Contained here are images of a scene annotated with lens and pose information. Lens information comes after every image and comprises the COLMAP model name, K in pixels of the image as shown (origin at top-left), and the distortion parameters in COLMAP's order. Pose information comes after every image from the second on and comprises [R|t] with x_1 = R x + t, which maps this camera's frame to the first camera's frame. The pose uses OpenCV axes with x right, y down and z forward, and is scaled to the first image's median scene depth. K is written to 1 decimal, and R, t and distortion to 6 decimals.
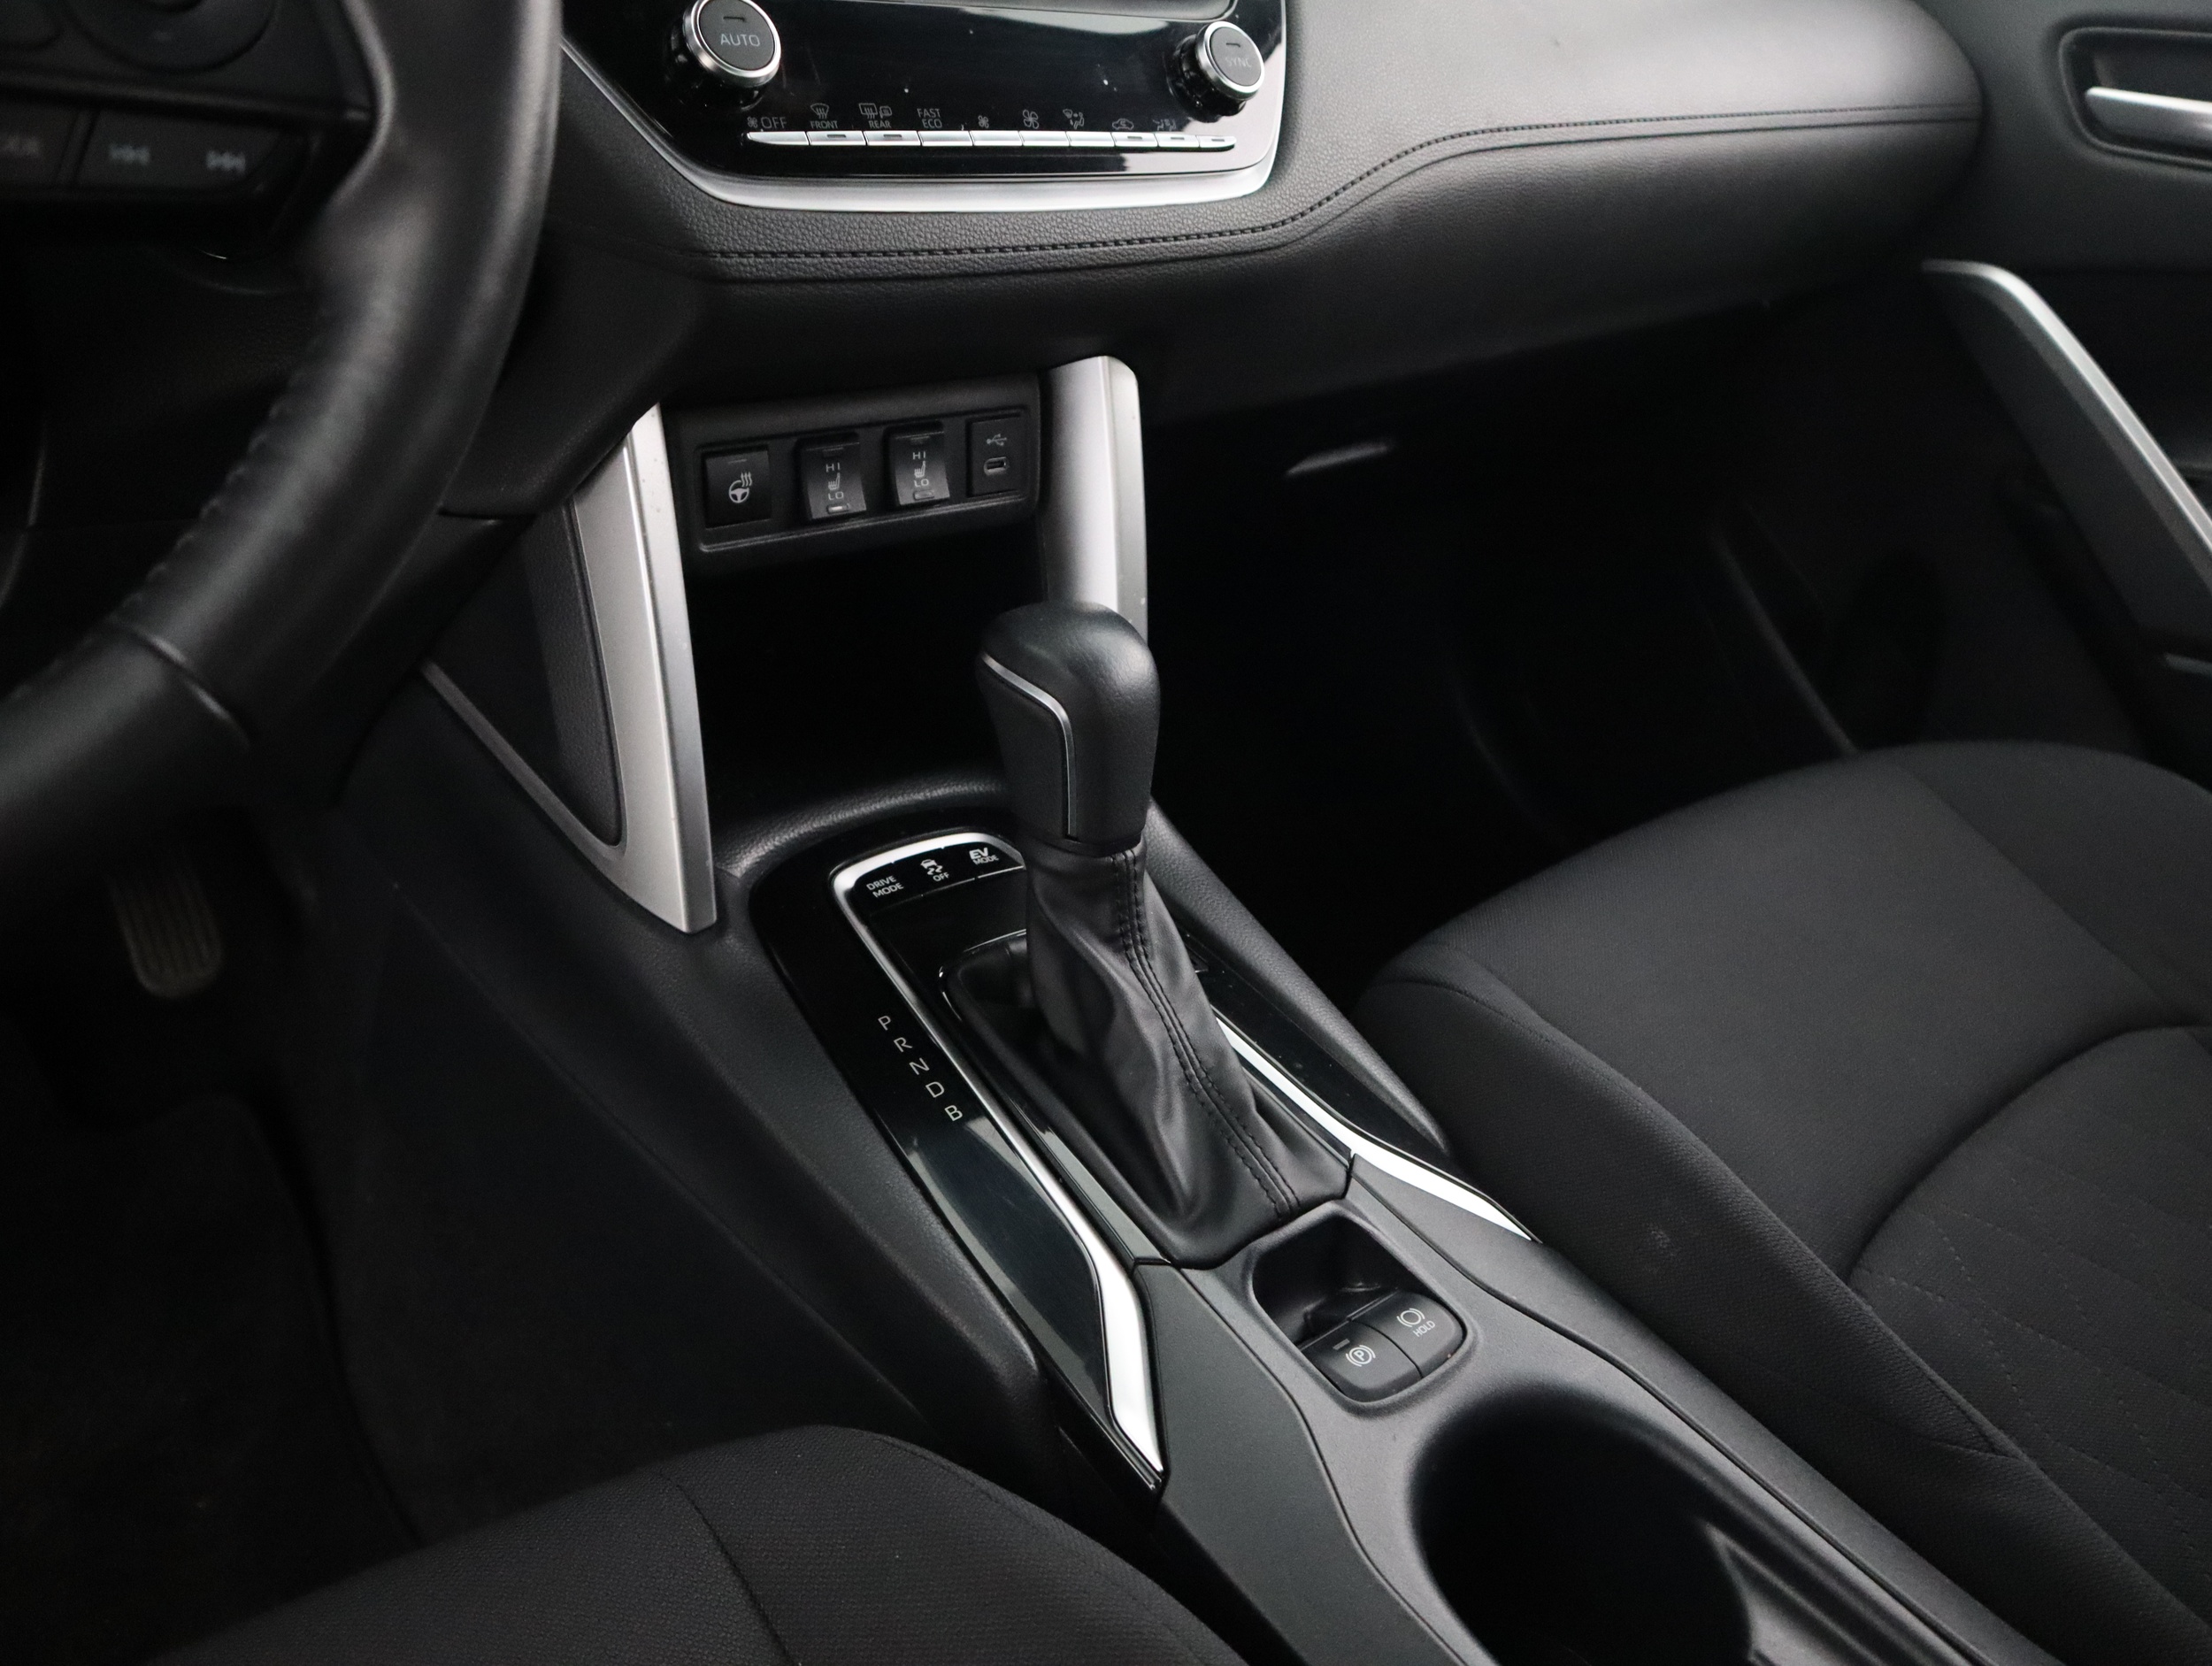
lens RADIAL K [[1833.5, 0, 1099.4], [0, 1833.5, 829.8], [0, 0, 1]] dist [-0.078993, 0.022711]
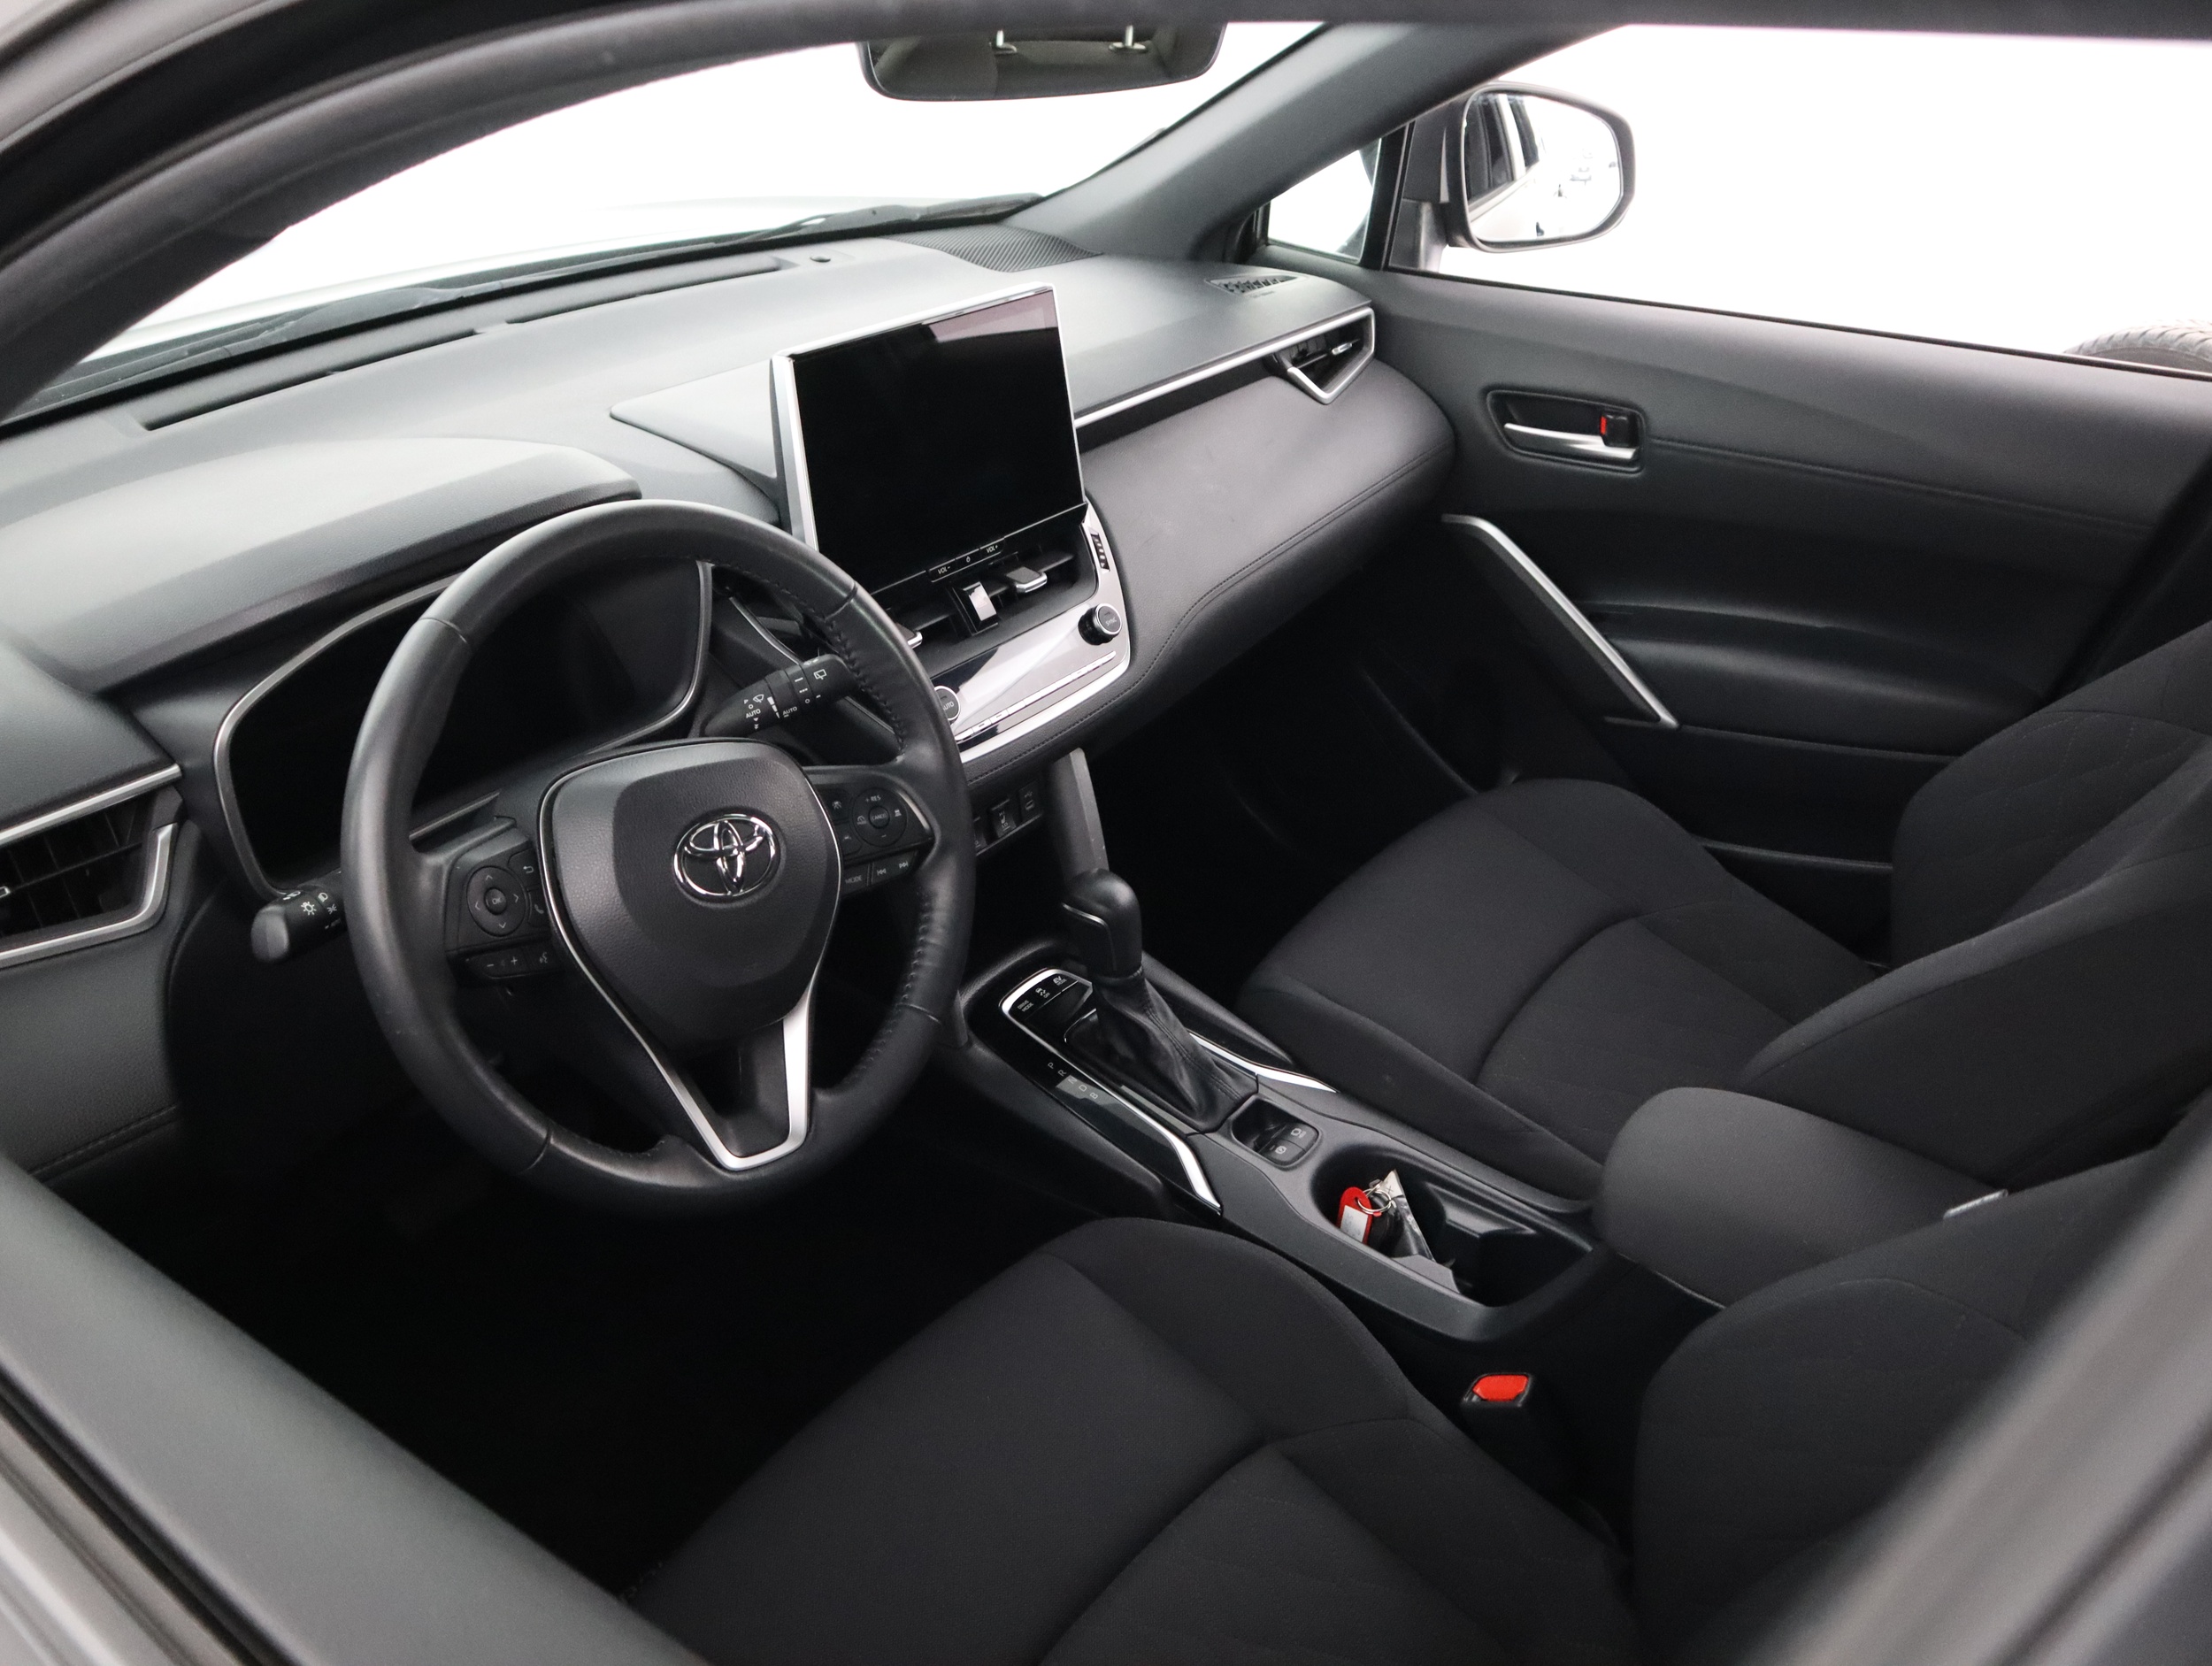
lens RADIAL K [[1833.5, 0, 1109.5], [0, 1833.5, 834.3], [0, 0, 1]] dist [-0.078993, 0.022711]
pose [[0.967801, -0.211279, 0.136833, -0.304311], [0.208309, 0.977406, 0.035842, -0.251429], [-0.141314, -0.006185, 0.989946, -1.321587]]
